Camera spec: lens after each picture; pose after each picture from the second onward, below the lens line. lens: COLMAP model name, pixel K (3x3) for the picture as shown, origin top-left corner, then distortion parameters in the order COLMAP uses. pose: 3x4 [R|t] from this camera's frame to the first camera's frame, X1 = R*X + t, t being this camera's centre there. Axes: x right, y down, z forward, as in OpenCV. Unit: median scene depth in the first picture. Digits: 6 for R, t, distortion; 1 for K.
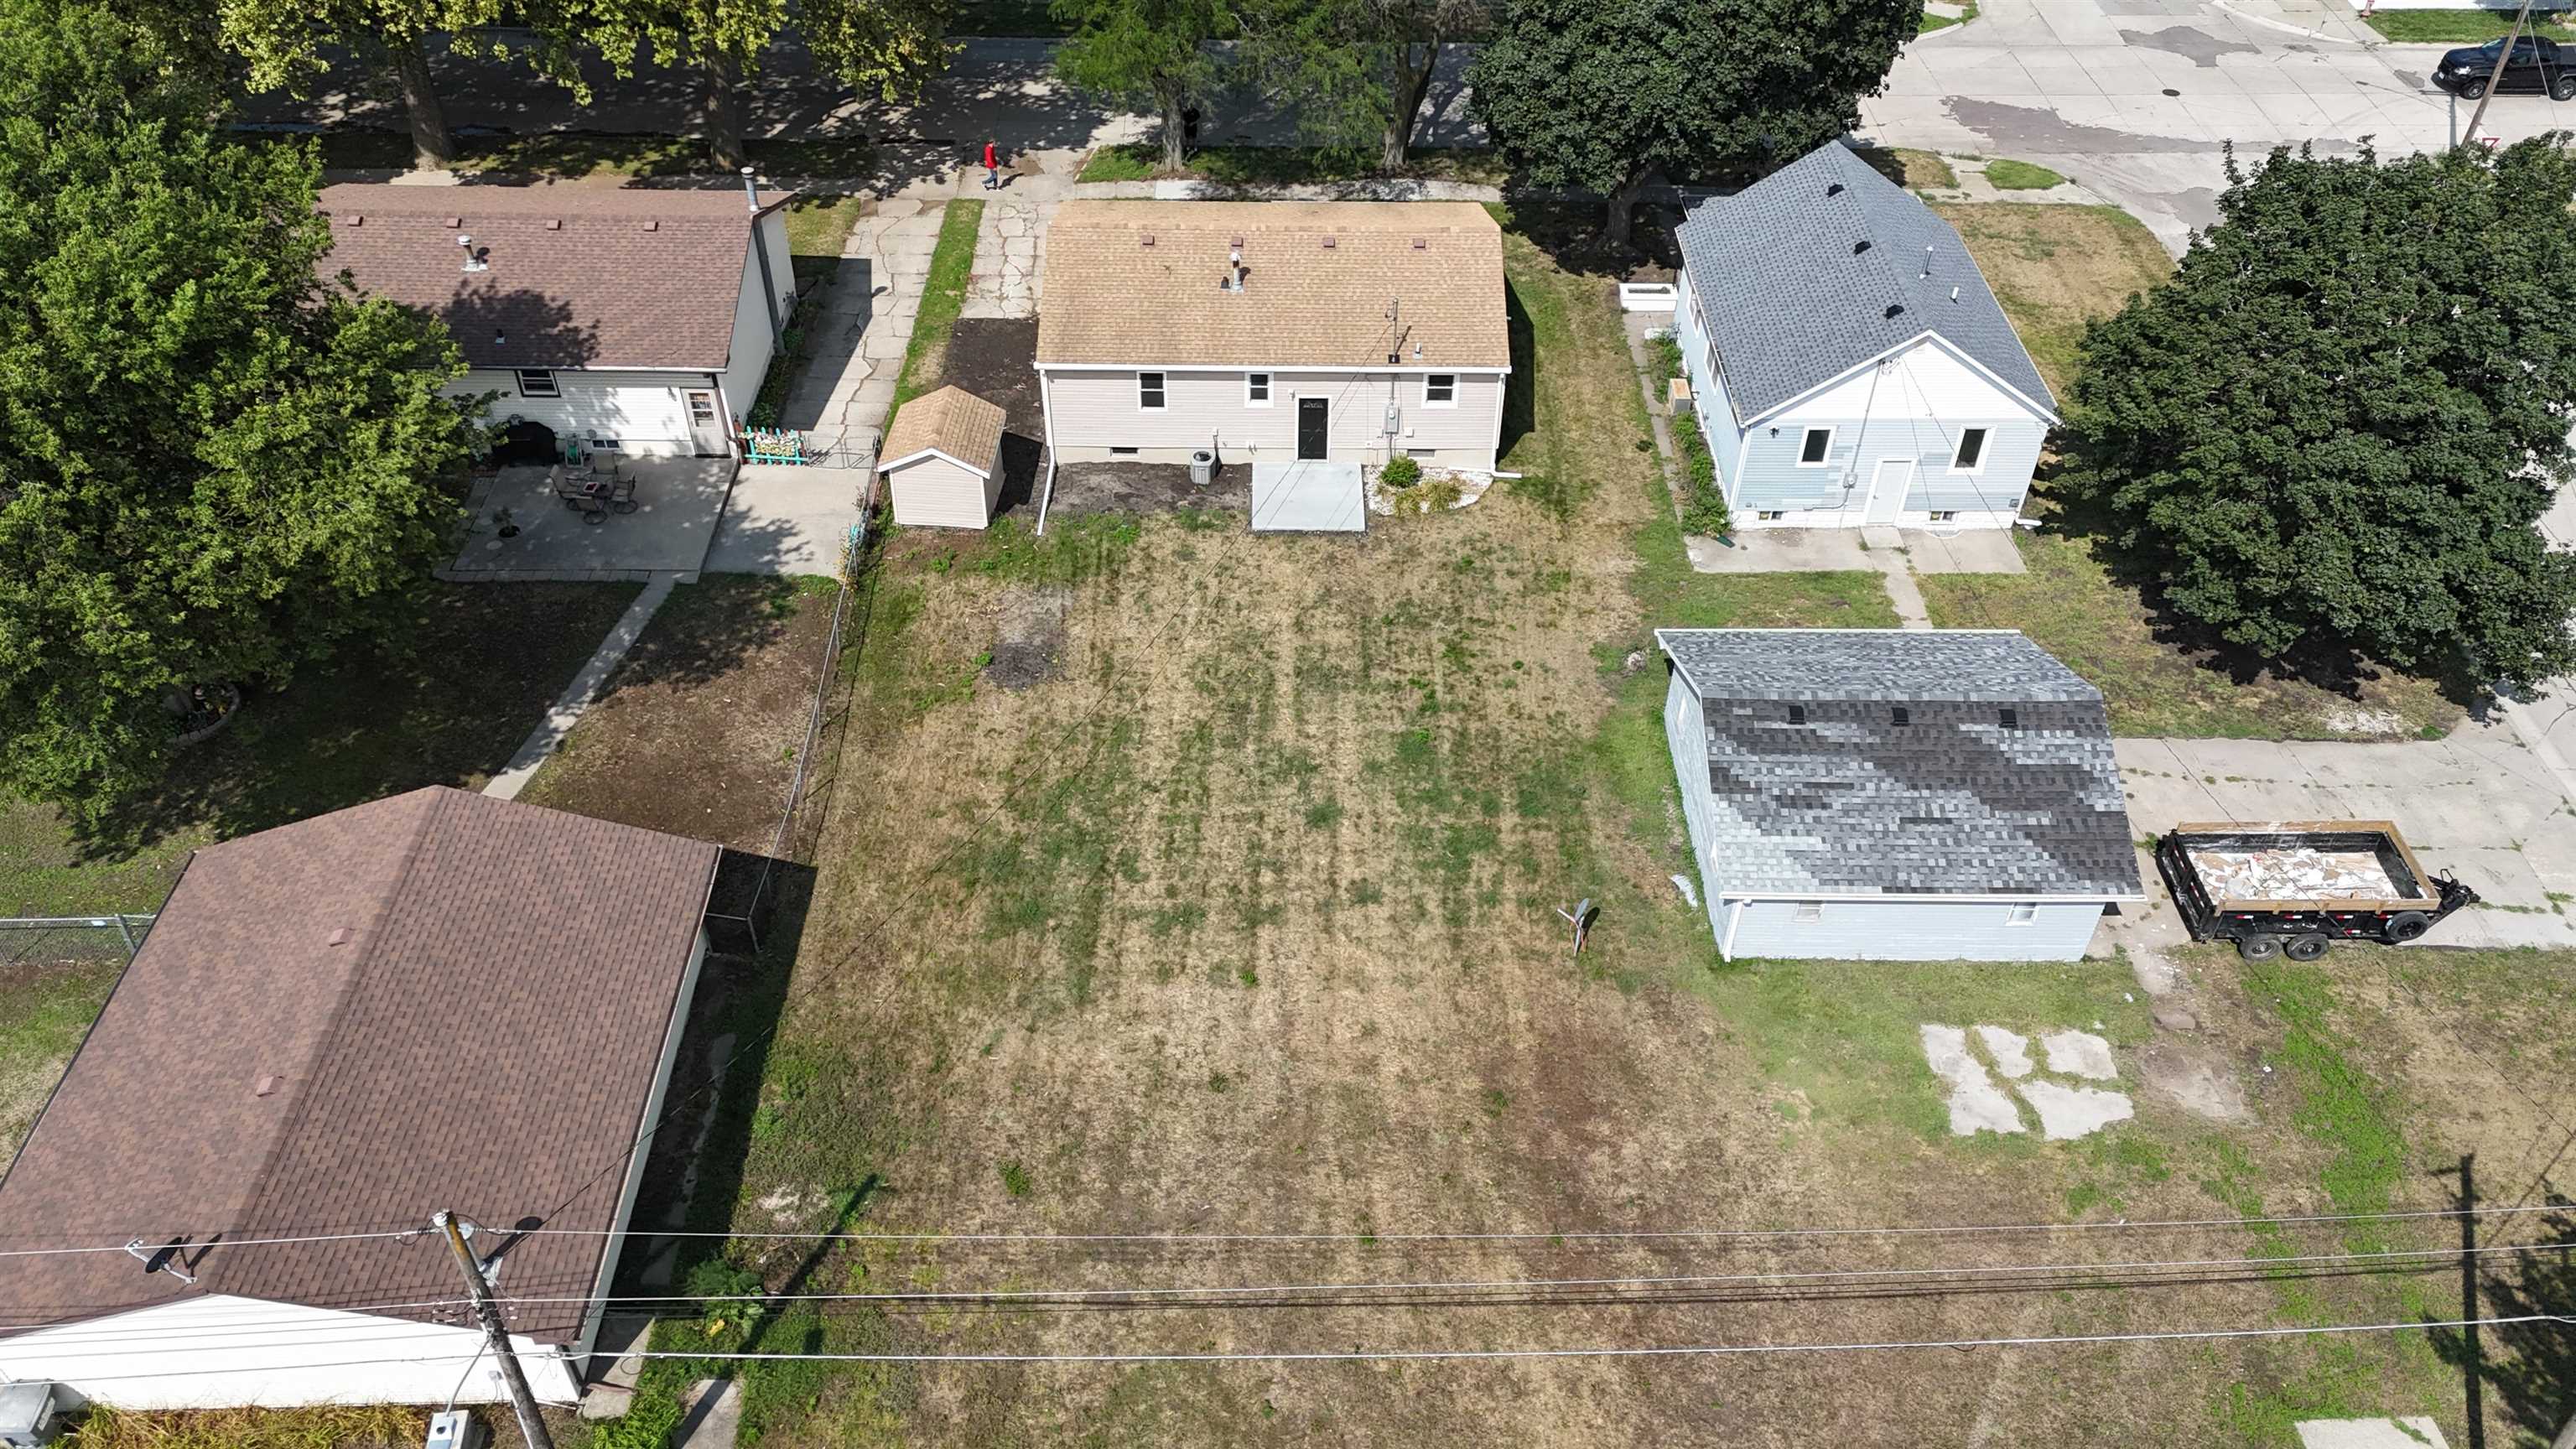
lens RADIAL K [[1901.4, 0, 1288.0], [0, 1901.4, 724.5], [0, 0, 1]] dist [0.094754, -0.109911]
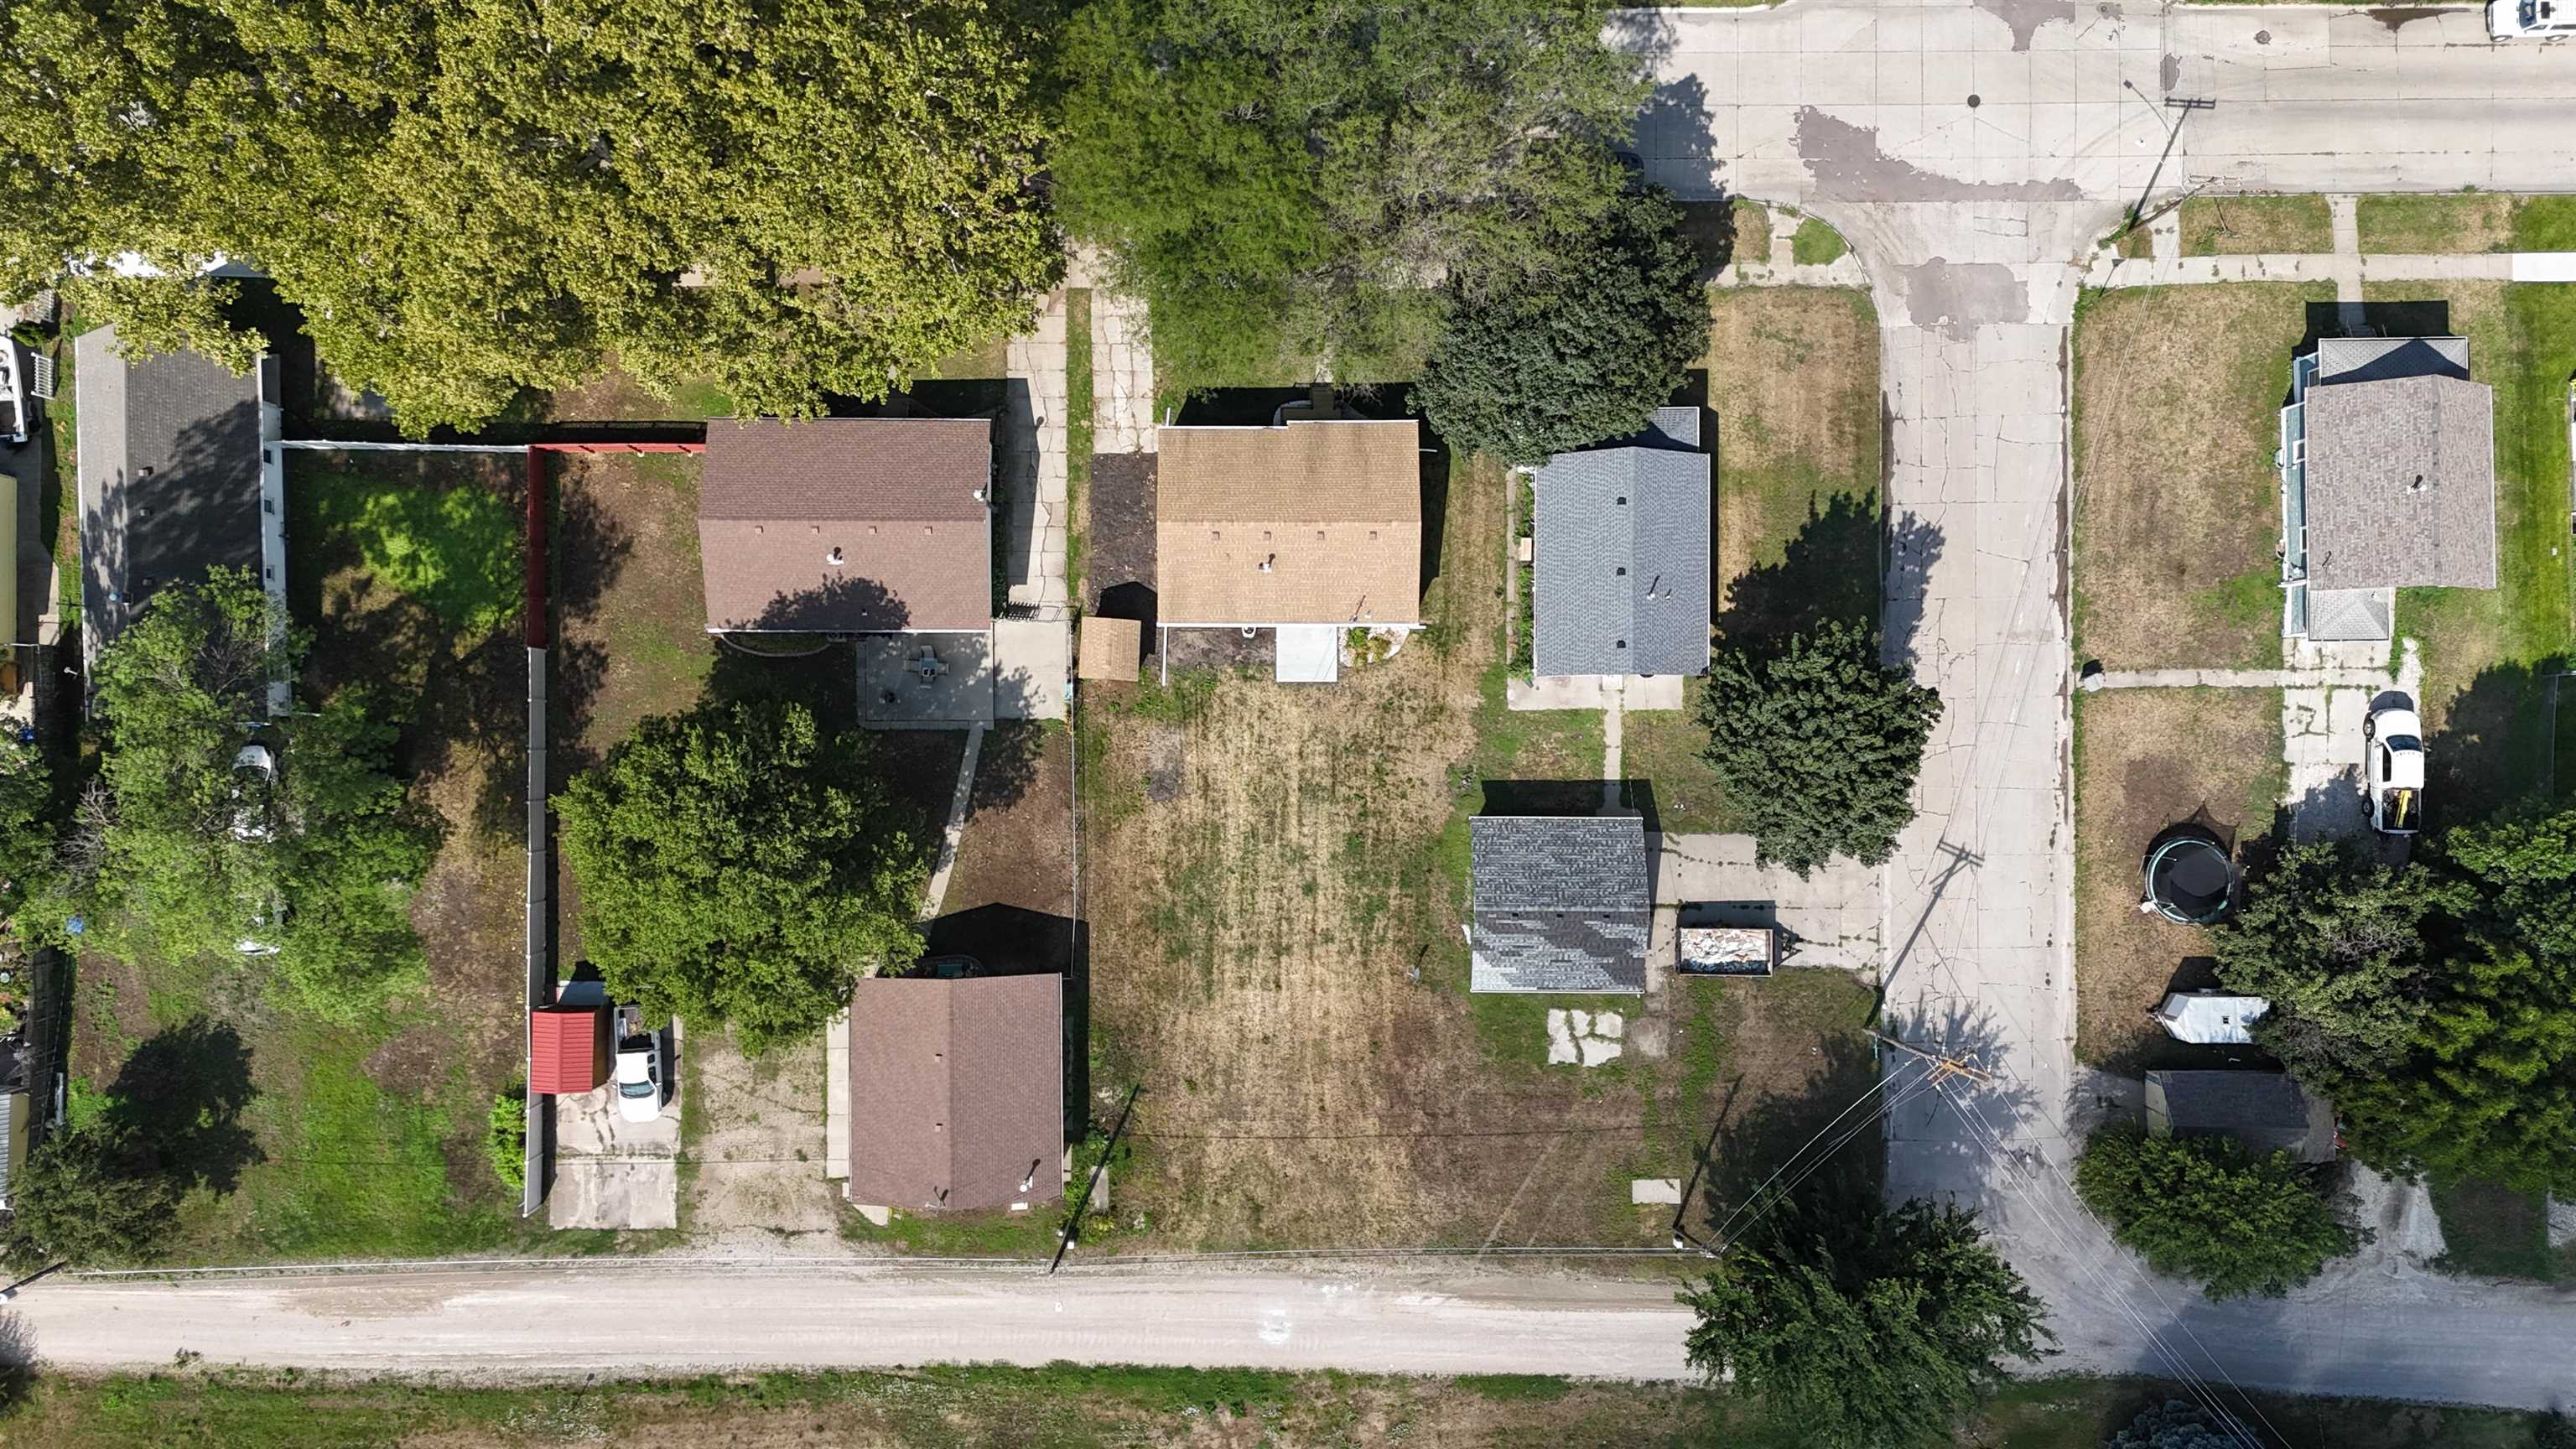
lens RADIAL K [[1901.4, 0, 1288.0], [0, 1901.4, 724.5], [0, 0, 1]] dist [0.094754, -0.109911]
pose [[0.999861, 0.007391, -0.014940, 0.024233], [0.006320, 0.661304, 0.750091, -1.731128], [0.015424, -0.750081, 0.661166, -0.315077]]
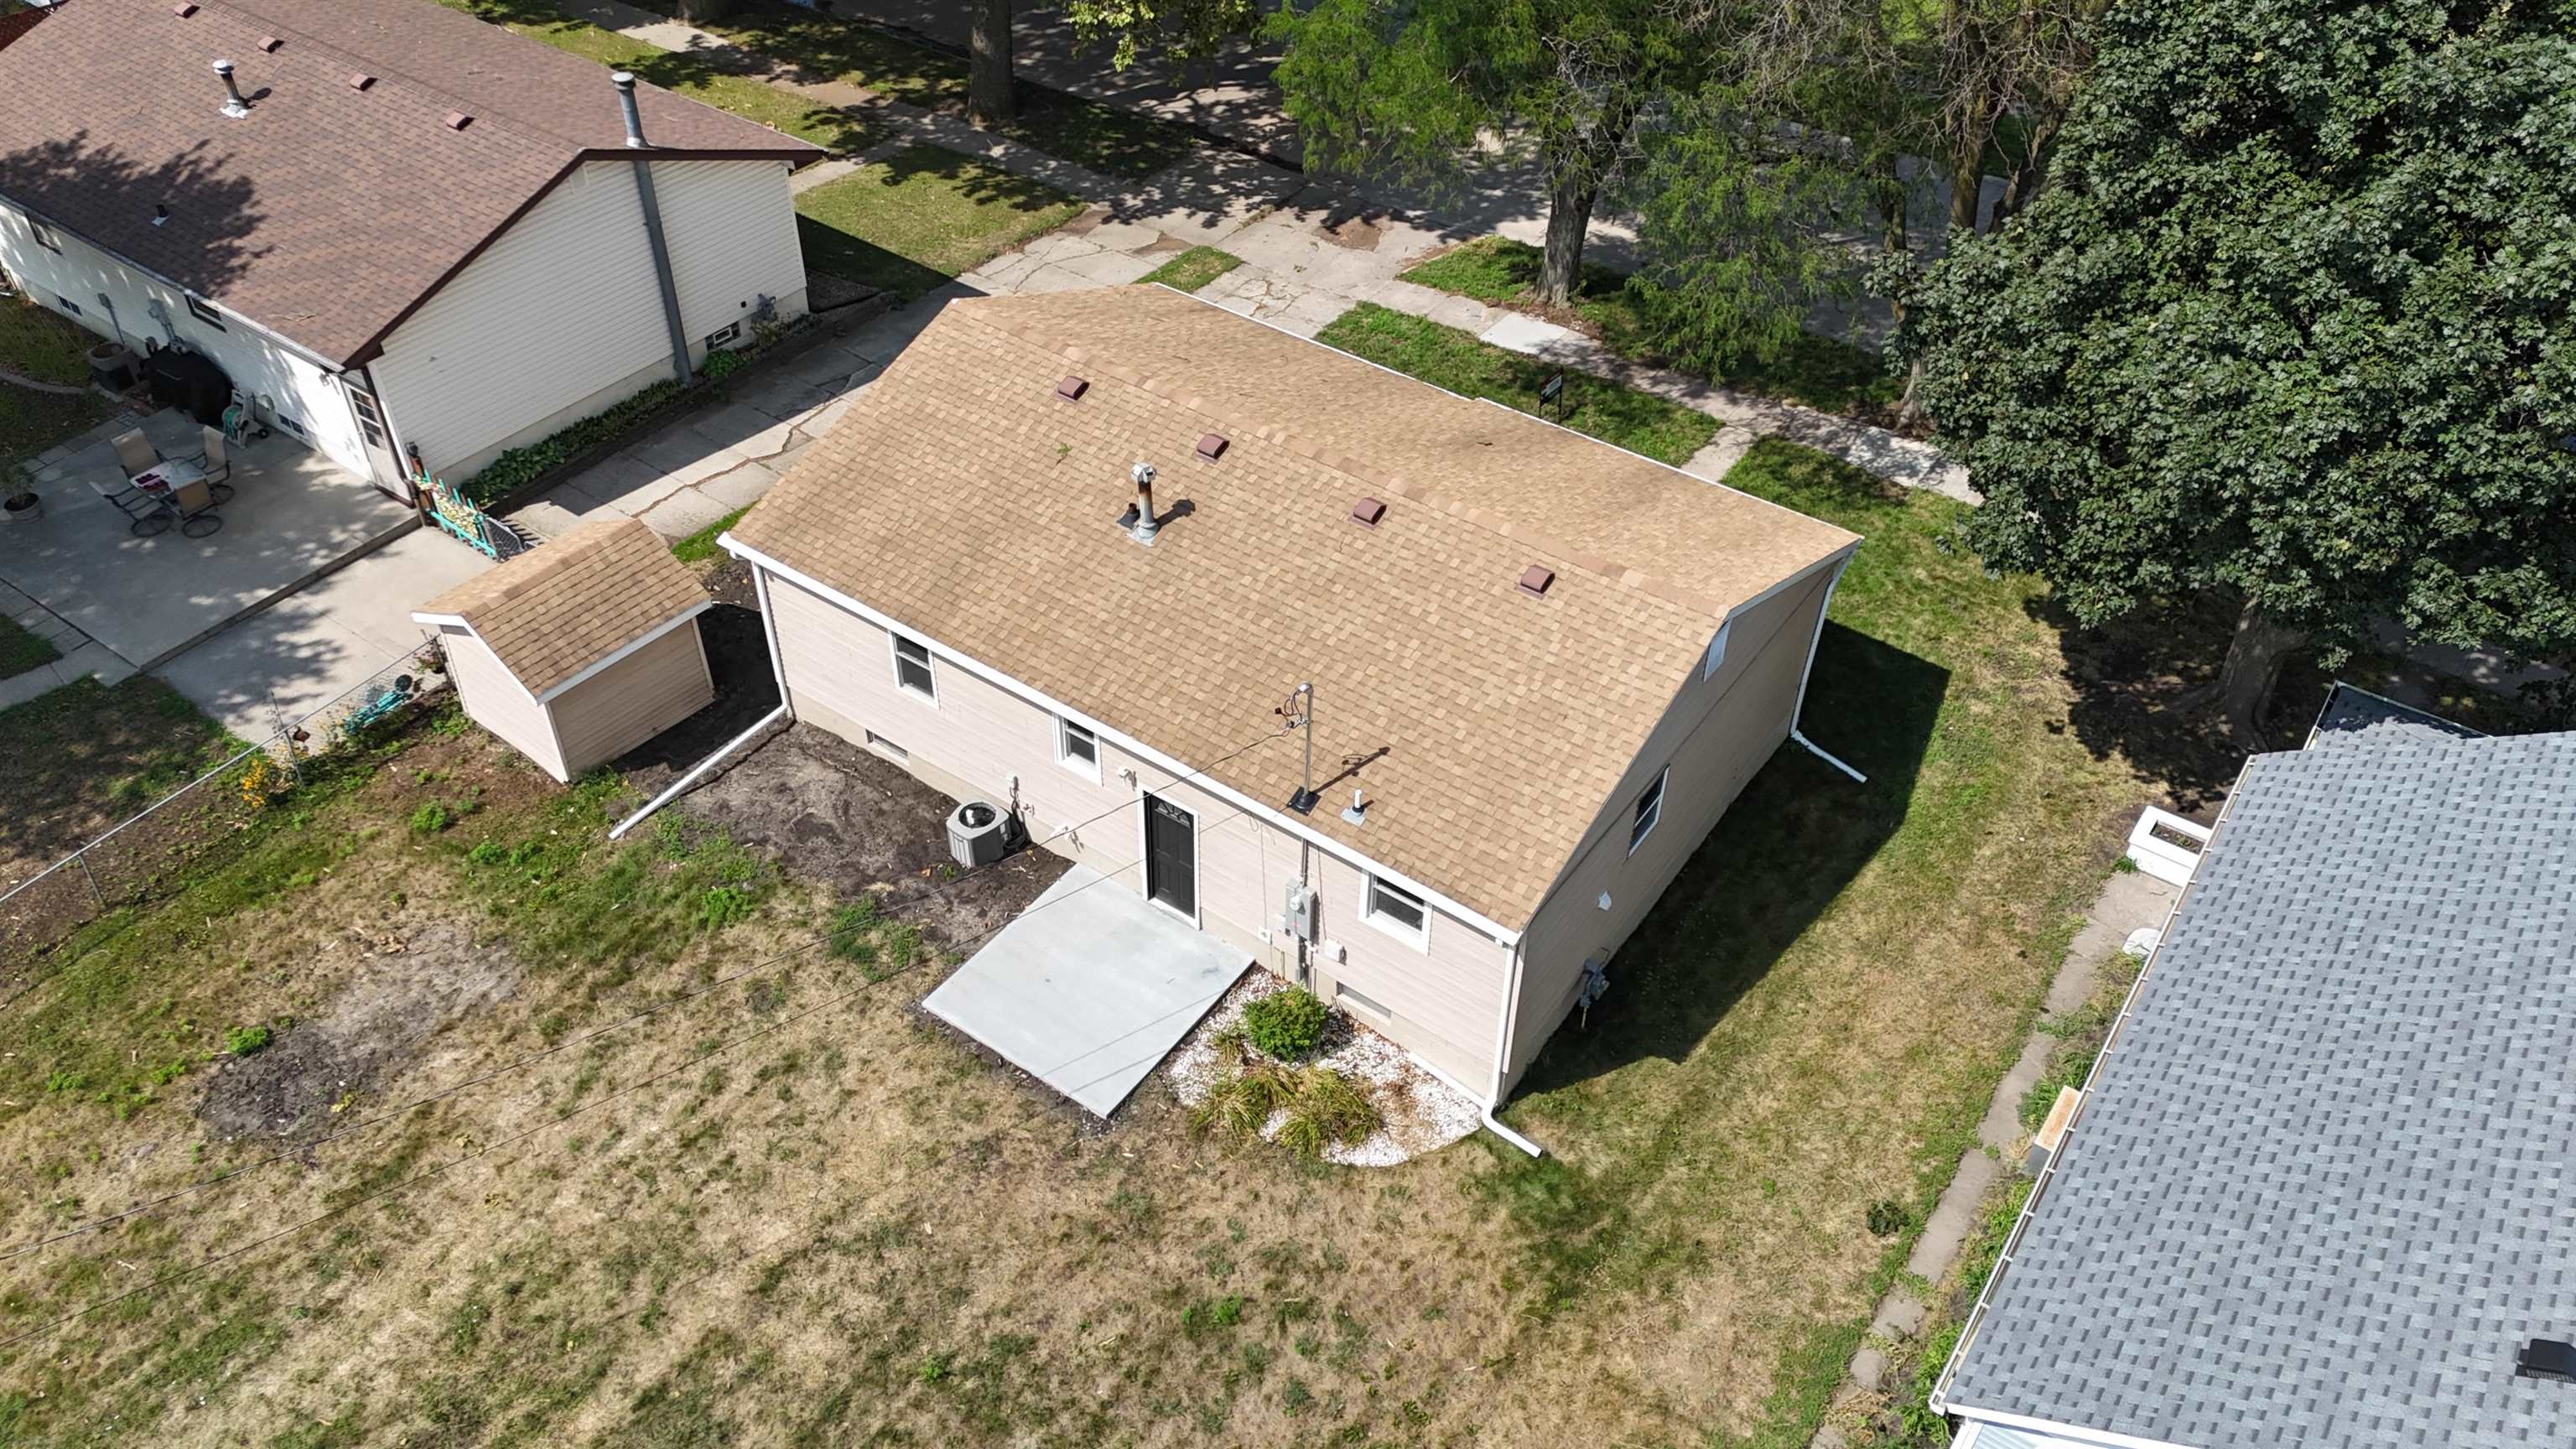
lens RADIAL K [[1884.2, 0, 1286.1], [0, 1884.2, 690.4], [0, 0, 1]] dist [0.097548, -0.096695]
pose [[0.813362, 0.376480, -0.443514, 0.276701], [-0.396328, 0.916675, 0.051300, -0.275781], [0.425872, 0.134052, 0.894798, 0.706462]]
